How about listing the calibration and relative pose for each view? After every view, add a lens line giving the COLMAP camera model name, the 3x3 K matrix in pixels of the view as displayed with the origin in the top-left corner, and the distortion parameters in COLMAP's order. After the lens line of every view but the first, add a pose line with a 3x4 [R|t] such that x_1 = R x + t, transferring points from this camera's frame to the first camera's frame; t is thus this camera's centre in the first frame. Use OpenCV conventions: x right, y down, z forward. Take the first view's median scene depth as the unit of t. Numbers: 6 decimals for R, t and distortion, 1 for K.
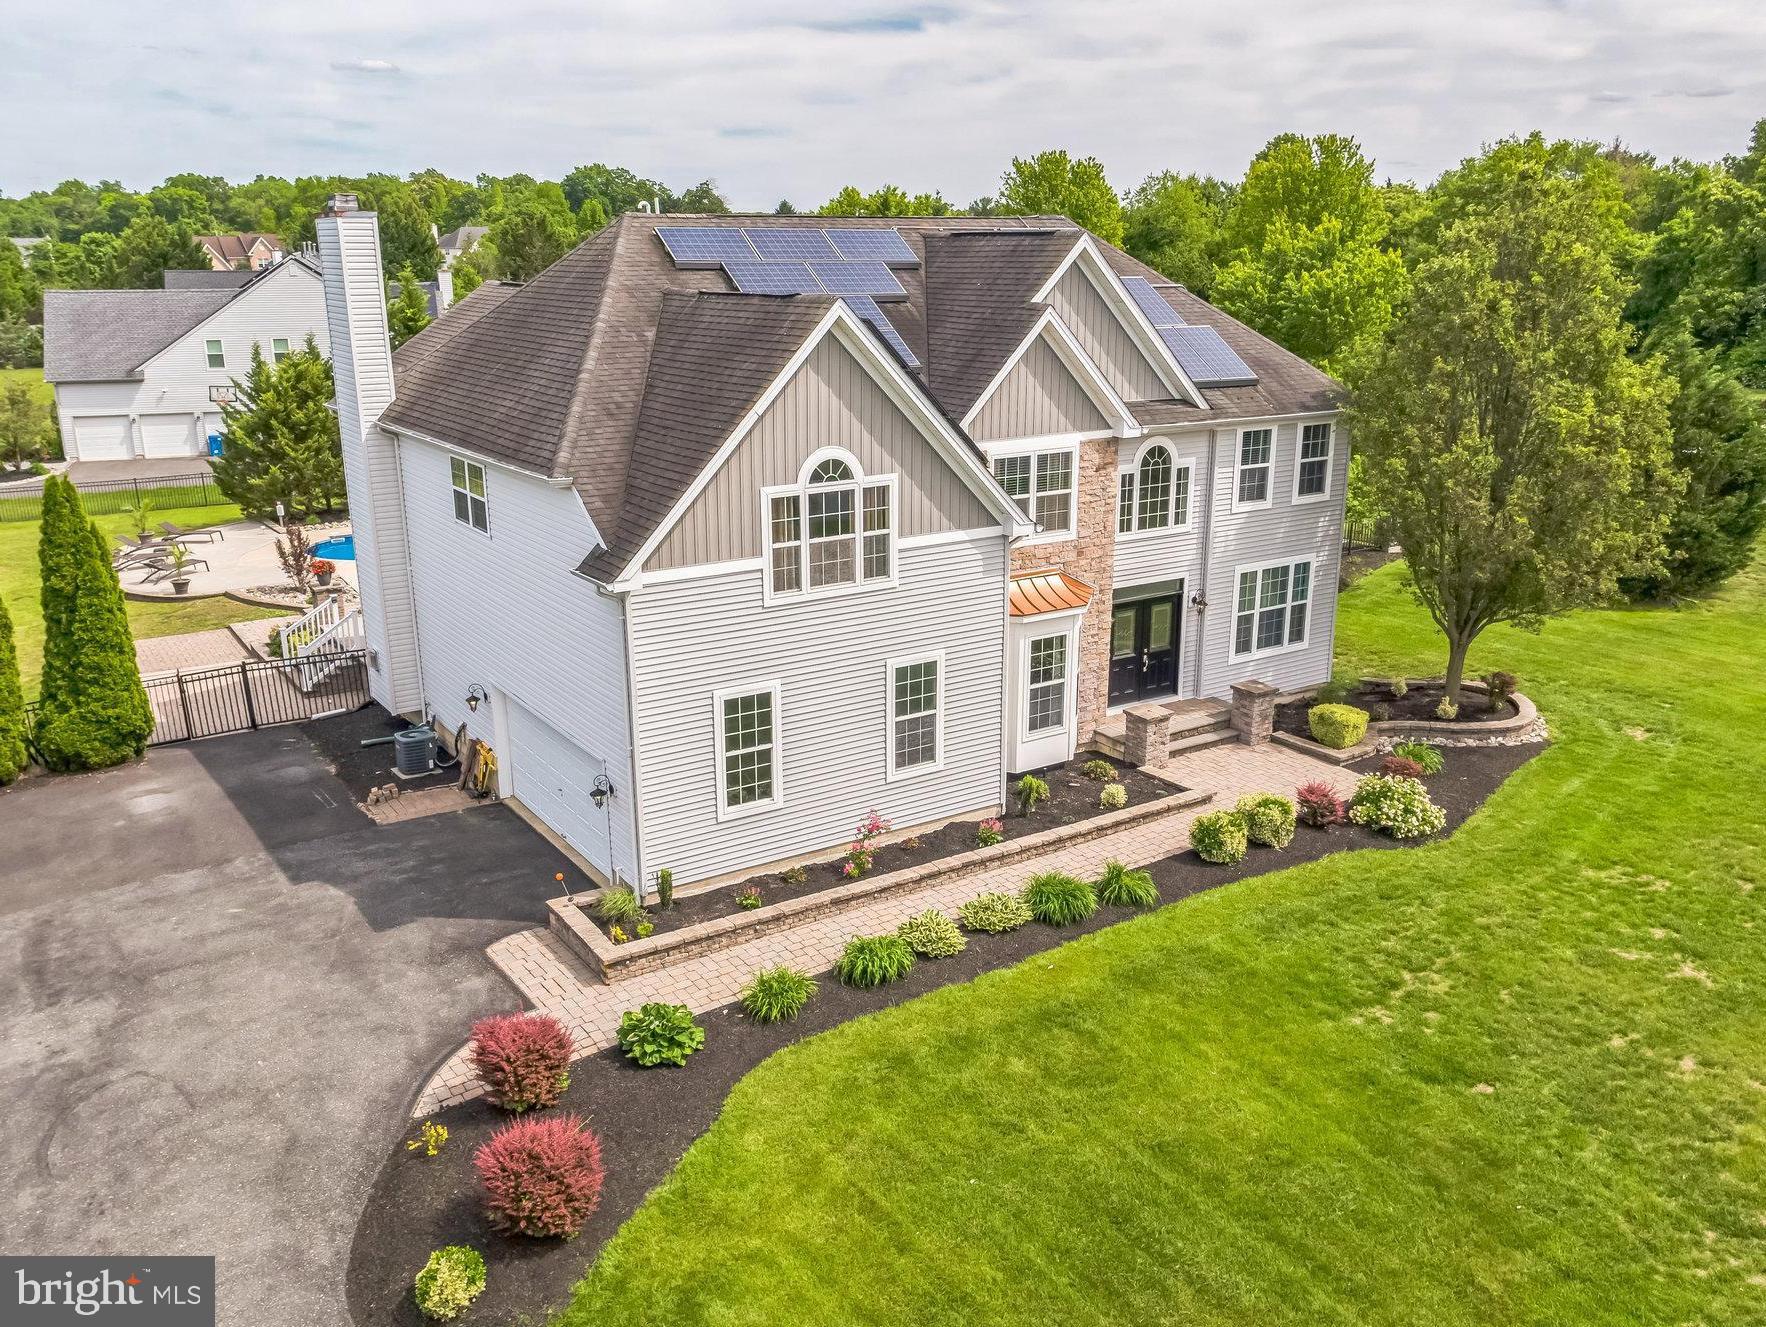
lens RADIAL K [[1360.2, 0, 880.2], [0, 1360.2, 662.5], [0, 0, 1]] dist [-0.007035, -0.012726]
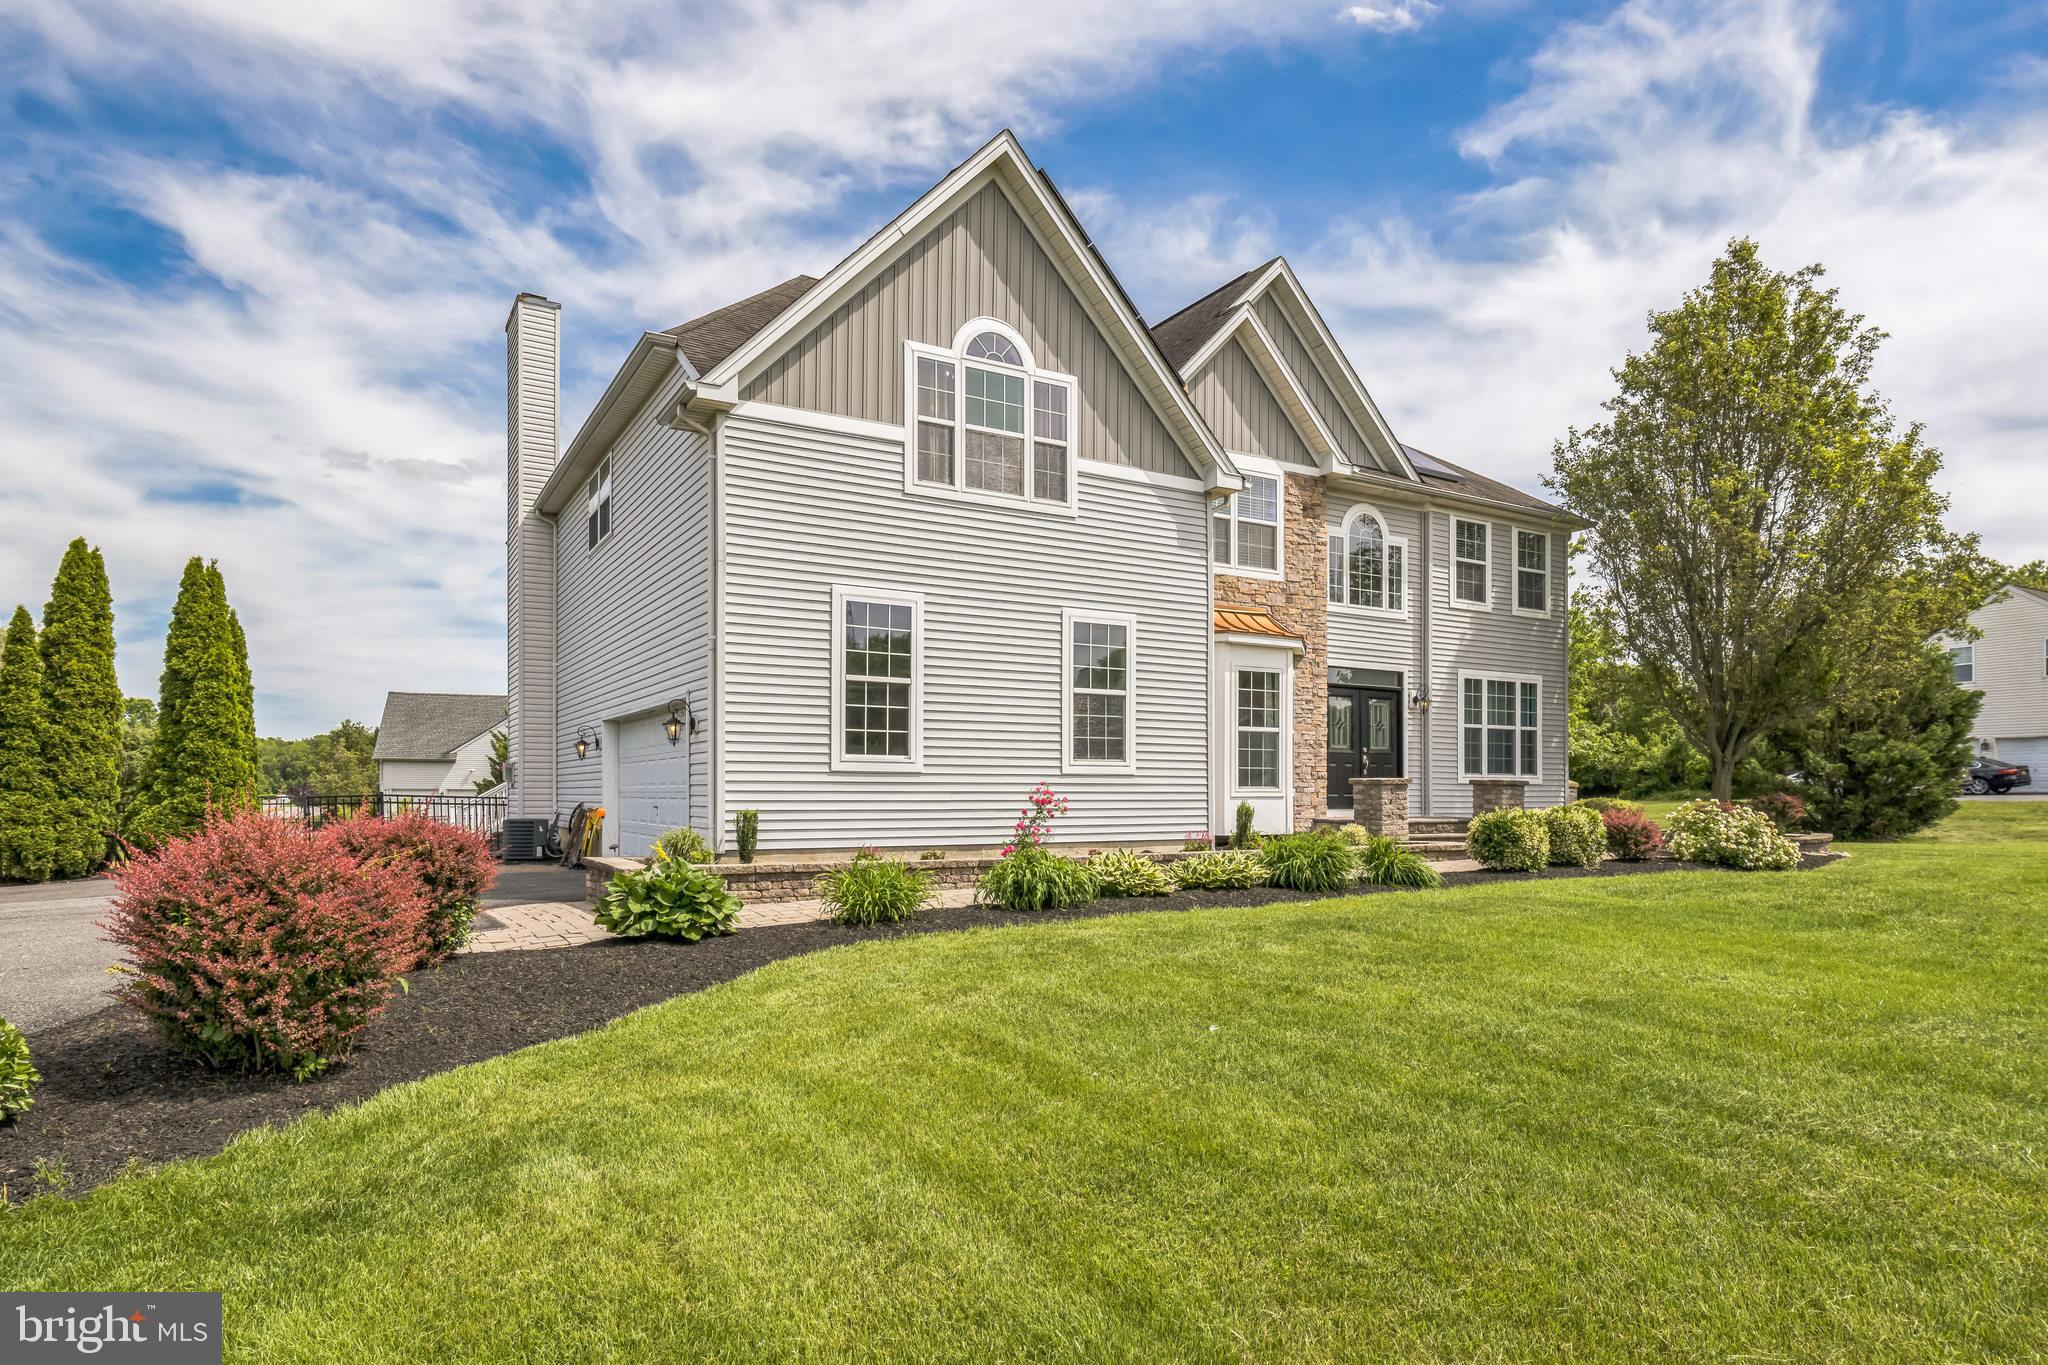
lens RADIAL K [[1176.2, 0, 1017.4], [0, 1176.2, 687.1], [0, 0, 1]] dist [-0.011544, 0.003688]
pose [[0.998811, 0.005475, -0.048447, 0.009572], [-0.018919, 0.959338, -0.281626, 0.190298], [0.044935, 0.282208, 0.958300, 0.285642]]
